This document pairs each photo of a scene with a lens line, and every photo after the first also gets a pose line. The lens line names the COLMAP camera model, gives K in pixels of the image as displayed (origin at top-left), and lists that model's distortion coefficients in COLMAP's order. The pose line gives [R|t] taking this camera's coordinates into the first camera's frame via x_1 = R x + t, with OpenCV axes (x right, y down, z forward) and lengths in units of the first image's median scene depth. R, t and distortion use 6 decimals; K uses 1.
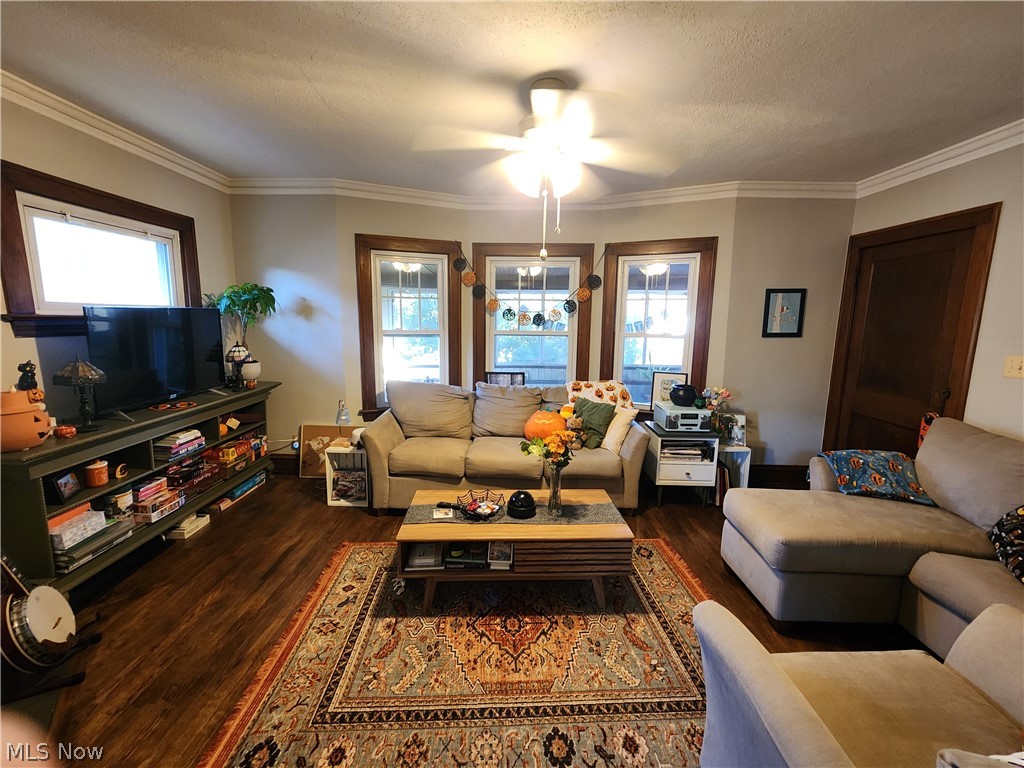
lens RADIAL K [[420.1, 0, 508.4], [0, 420.1, 383.9], [0, 0, 1]] dist [0.001202, 0.000055]
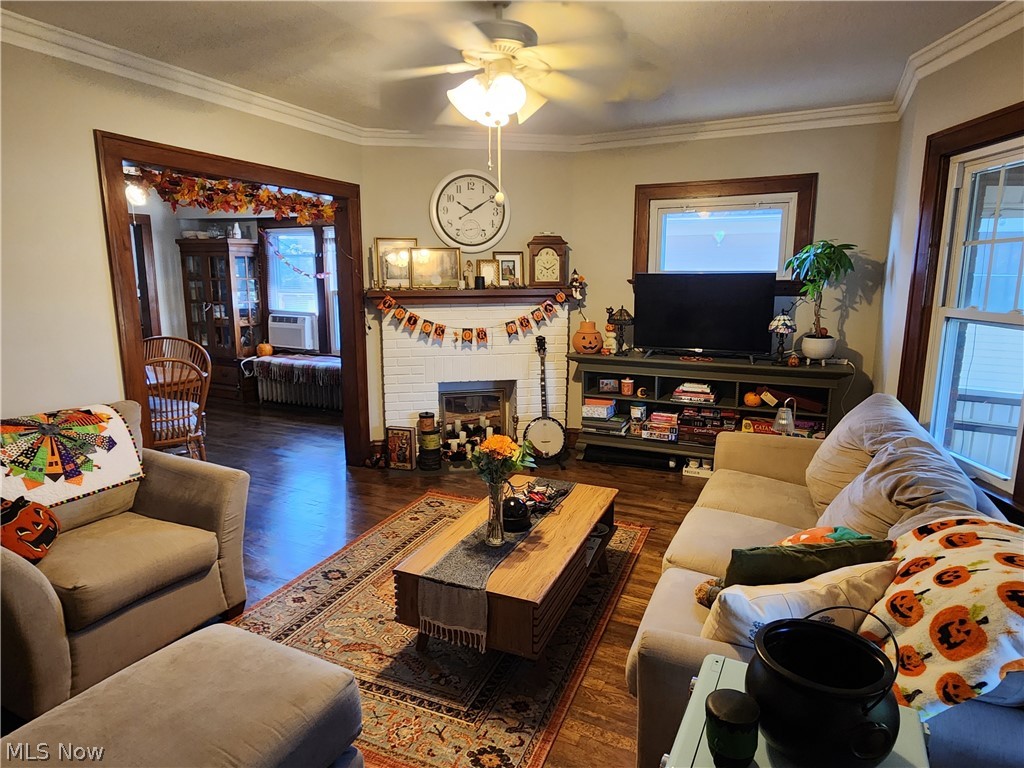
lens RADIAL K [[576.7, 0, 512.0], [0, 576.7, 384.0], [0, 0, 1]] dist [-0.001386, -0.000099]
pose [[-0.414423, 0.159820, -0.895942, 0.957067], [-0.150593, 0.958846, 0.240698, -0.212863], [0.897538, 0.234674, -0.373300, 1.322618]]
